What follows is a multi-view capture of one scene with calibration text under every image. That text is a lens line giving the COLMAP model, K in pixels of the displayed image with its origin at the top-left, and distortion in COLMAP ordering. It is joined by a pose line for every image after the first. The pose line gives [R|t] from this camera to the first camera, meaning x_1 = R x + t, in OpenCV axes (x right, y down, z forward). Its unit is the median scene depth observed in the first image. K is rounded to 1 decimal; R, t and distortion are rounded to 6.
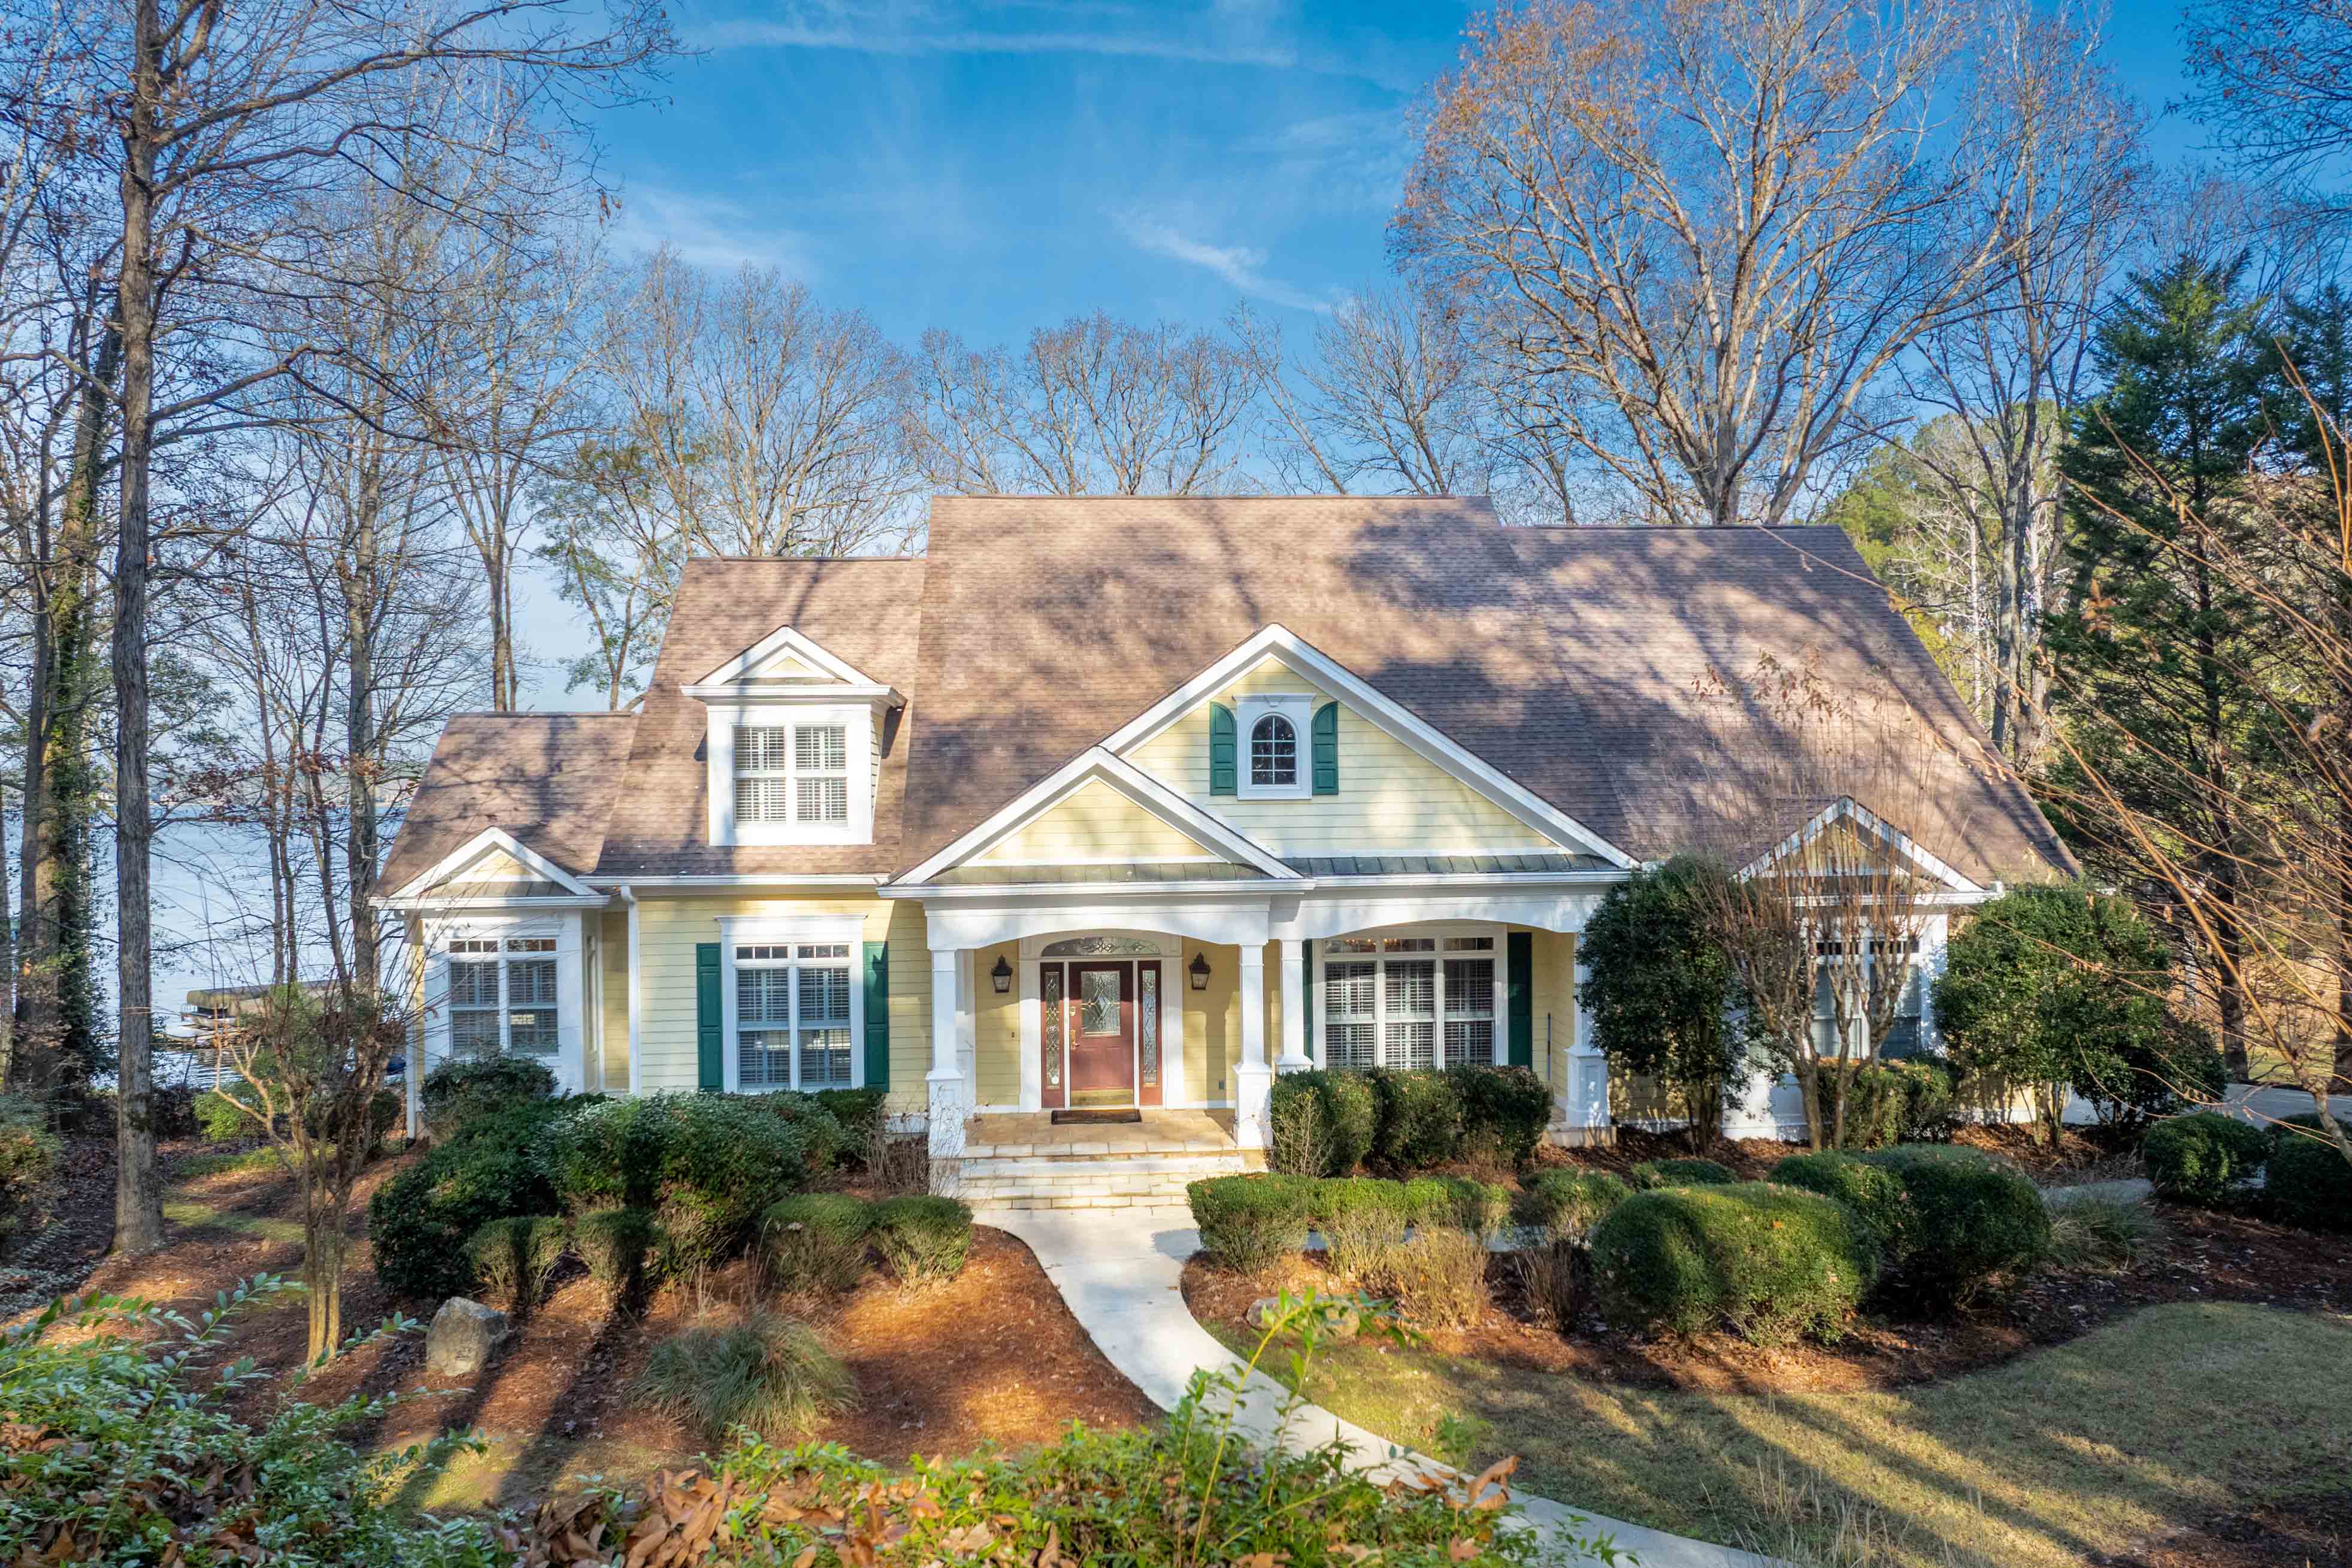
lens RADIAL K [[1652.8, 0, 1170.9], [0, 1652.8, 800.7], [0, 0, 1]] dist [-0.030143, -0.011211]
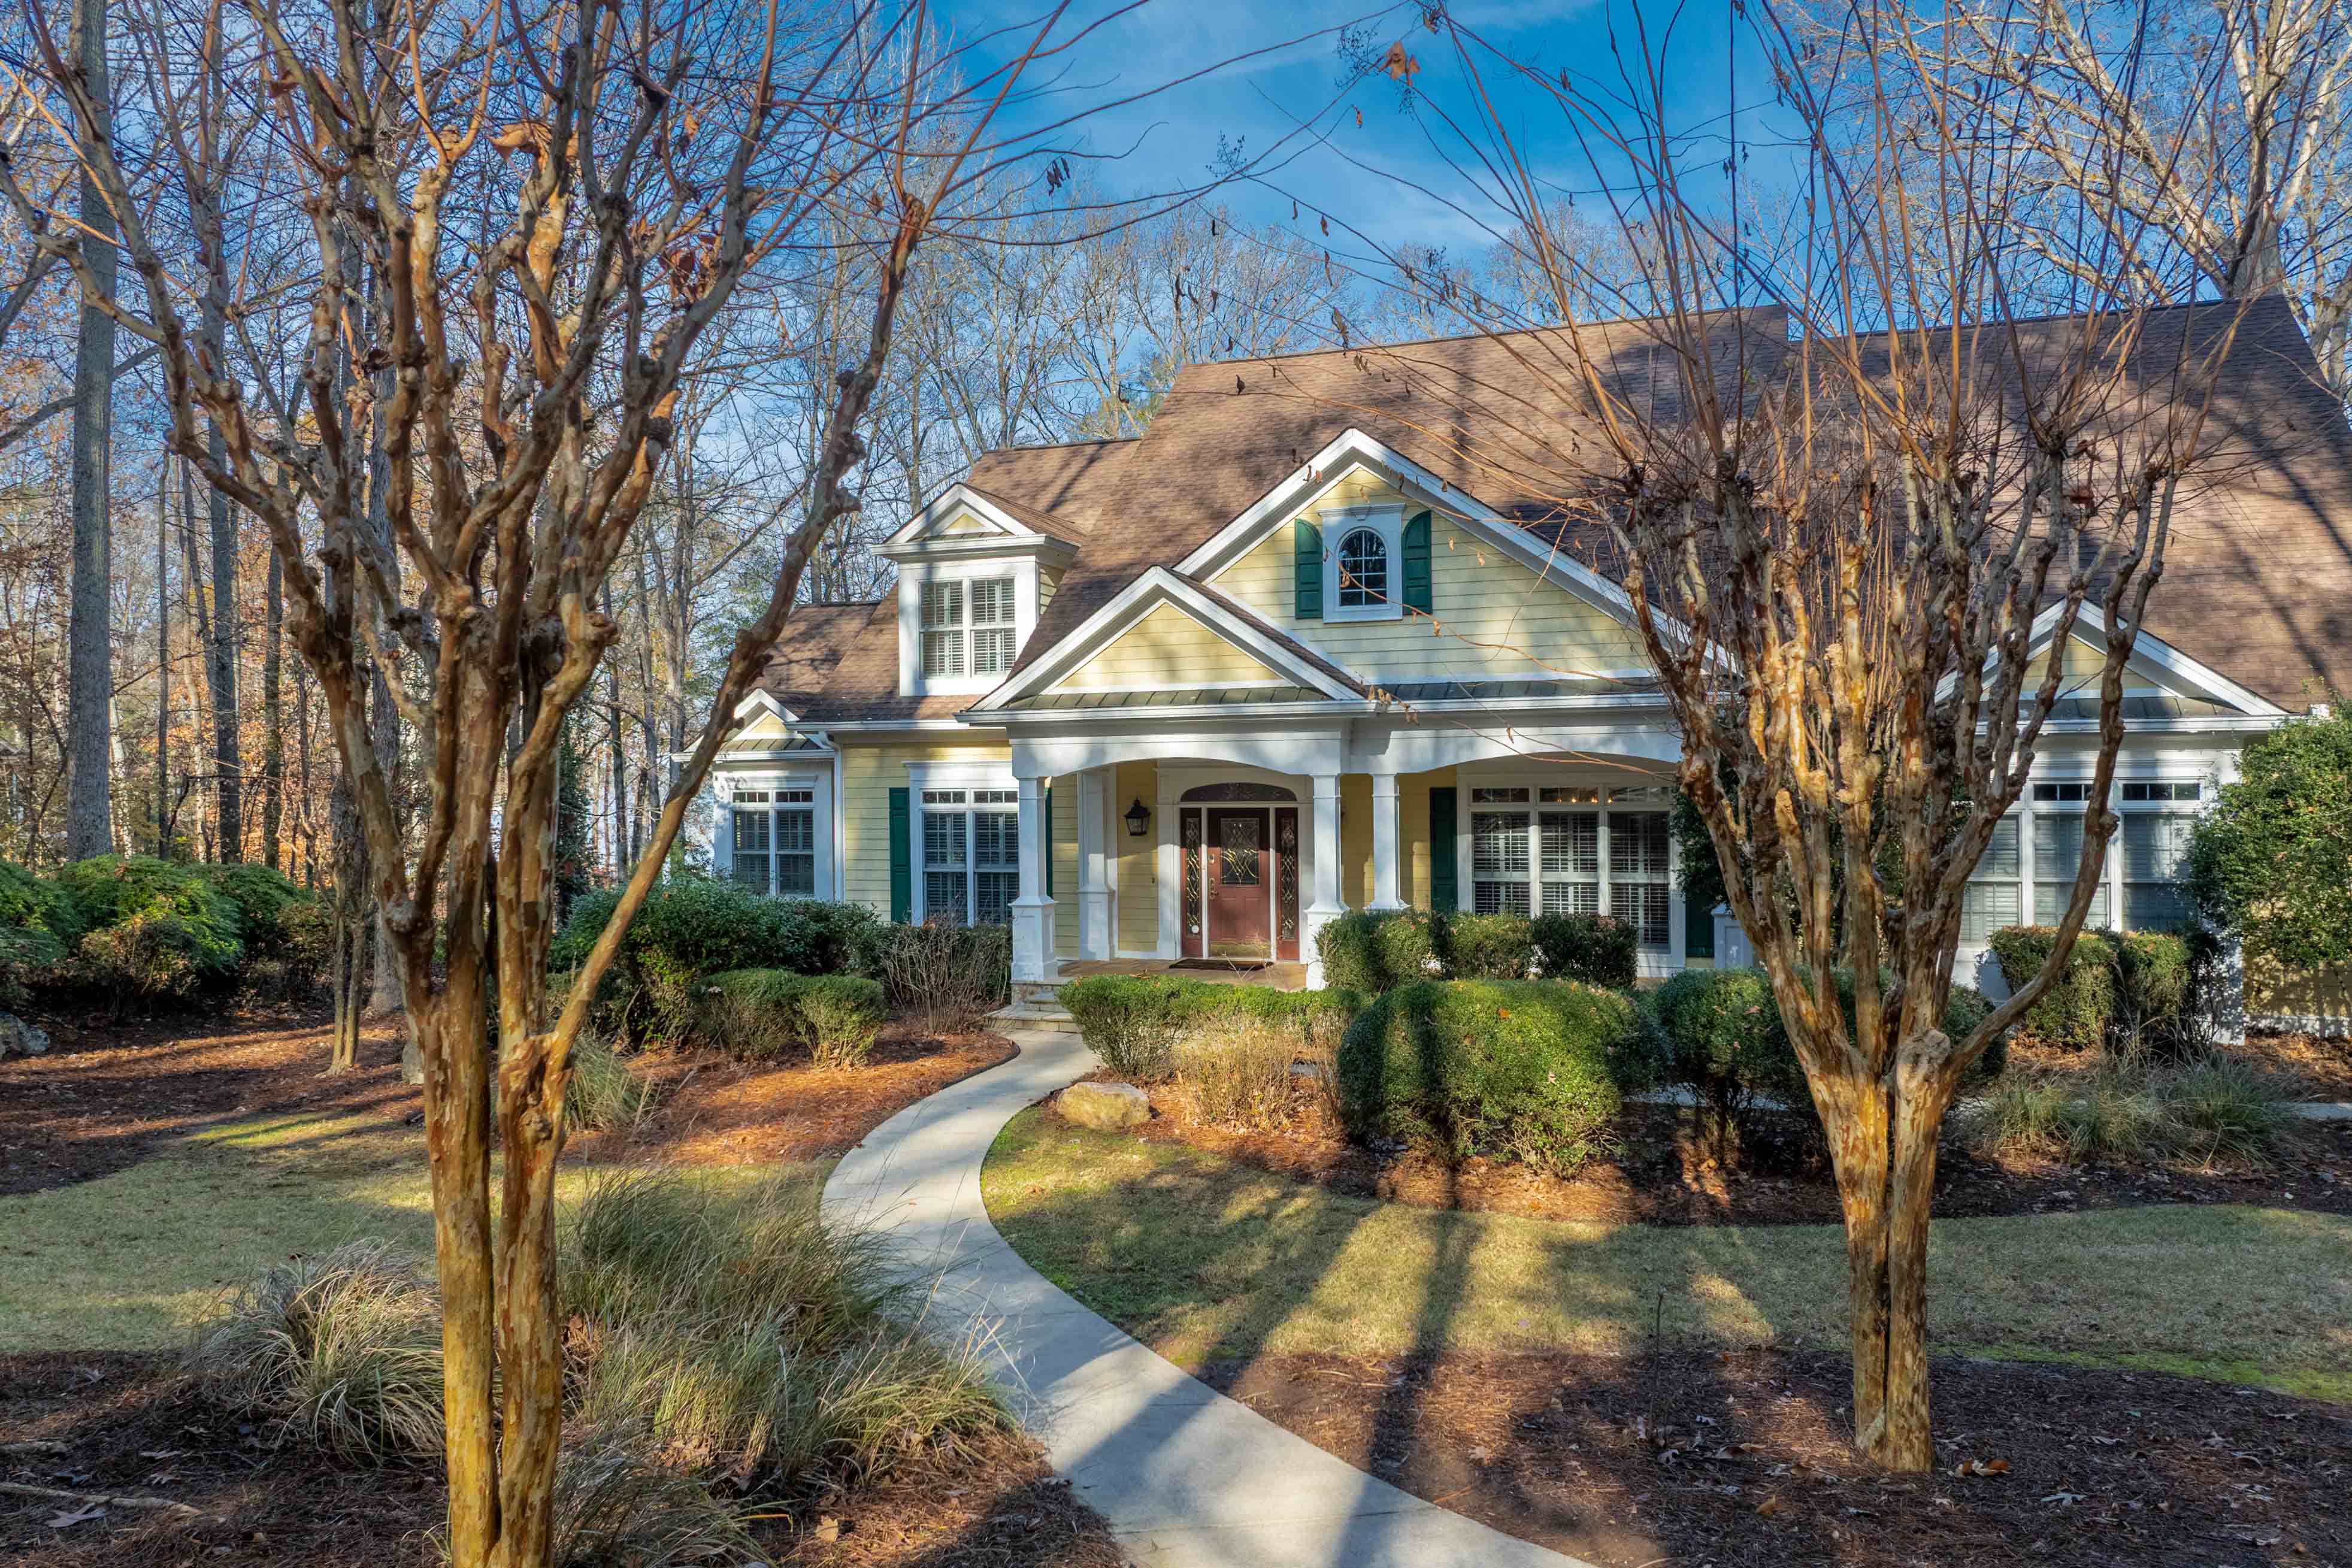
lens RADIAL K [[1652.8, 0, 1178.4], [0, 1652.8, 809.2], [0, 0, 1]] dist [-0.030143, -0.011211]
pose [[0.905757, 0.009202, -0.423697, 0.335135], [-0.004287, 0.999912, 0.012551, 0.086410], [0.423775, -0.009552, 0.905717, 0.111246]]
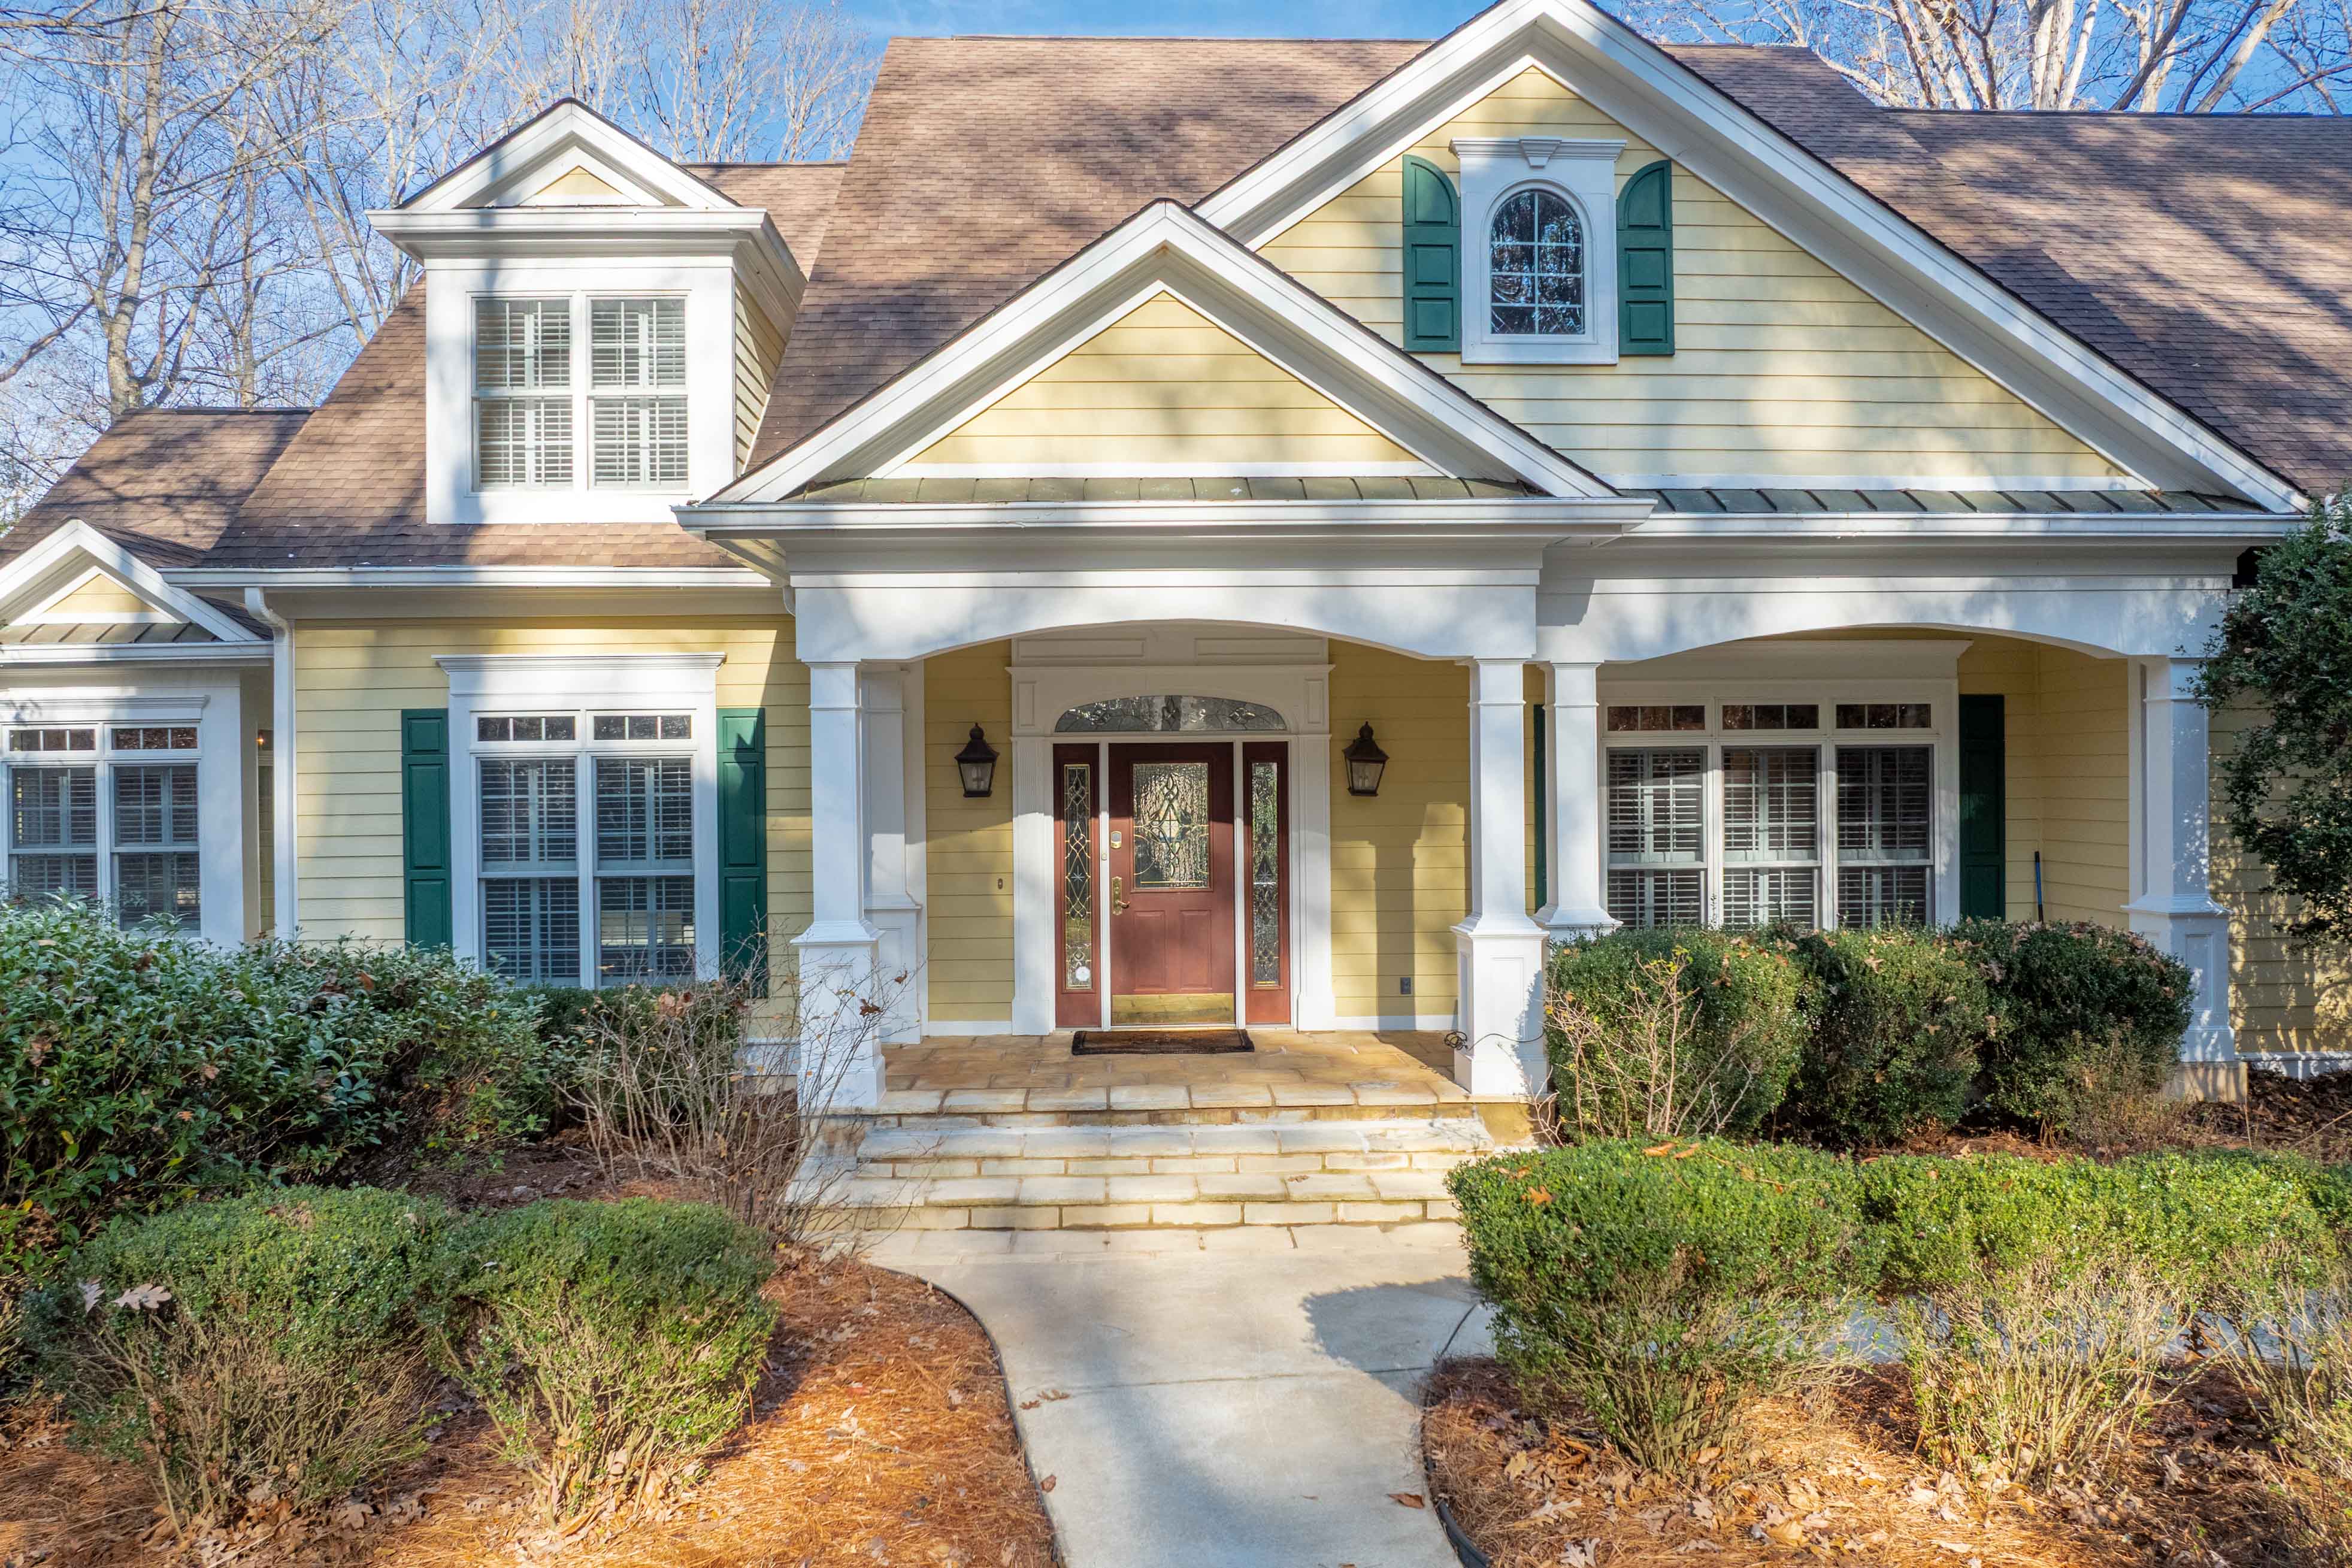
lens RADIAL K [[1652.8, 0, 1173.8], [0, 1652.8, 796.9], [0, 0, 1]] dist [-0.030143, -0.011211]
pose [[0.999325, 0.001370, -0.036720, -0.022917], [-0.001423, 0.999998, -0.001431, 0.115174], [0.036718, 0.001482, 0.999325, 0.487690]]
